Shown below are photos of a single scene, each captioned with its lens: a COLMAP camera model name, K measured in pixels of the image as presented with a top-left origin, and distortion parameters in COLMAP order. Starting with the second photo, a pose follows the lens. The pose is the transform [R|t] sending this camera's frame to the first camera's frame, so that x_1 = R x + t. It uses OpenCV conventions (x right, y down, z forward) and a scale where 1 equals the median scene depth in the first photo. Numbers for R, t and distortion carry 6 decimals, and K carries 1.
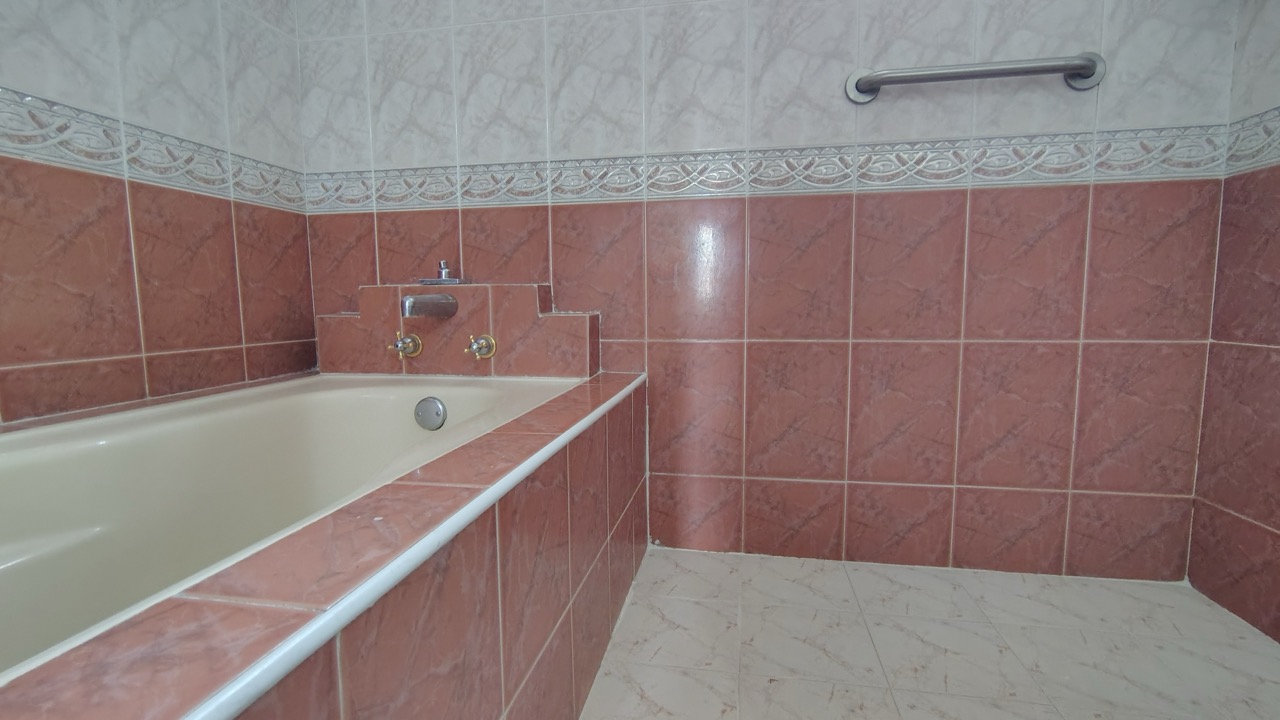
lens RADIAL K [[451.5, 0, 641.6], [0, 451.5, 344.6], [0, 0, 1]] dist [0.002927, 0.000165]
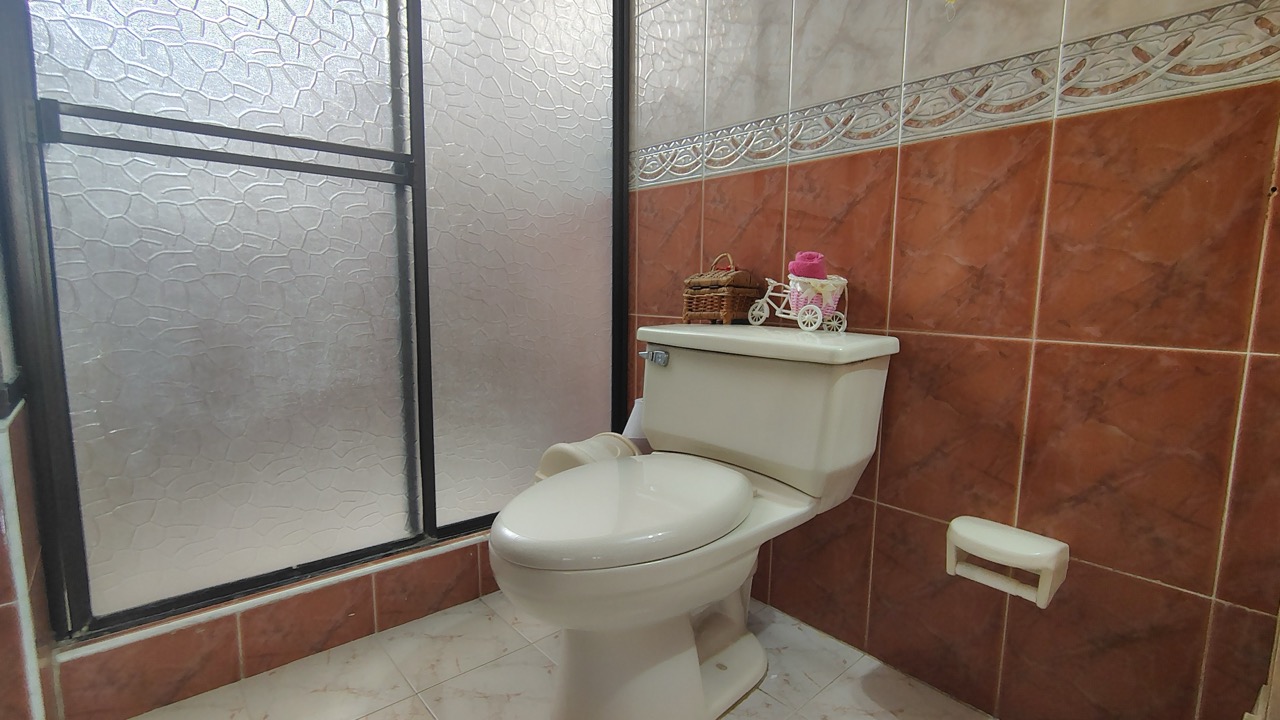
lens RADIAL K [[603.3, 0, 638.8], [0, 603.3, 363.2], [0, 0, 1]] dist [0.002910, 0.001040]
pose [[0.755070, 0.097845, -0.648303, 0.870313], [-0.068091, 0.995157, 0.070890, 0.002912], [0.652099, -0.009384, 0.758075, -0.115824]]
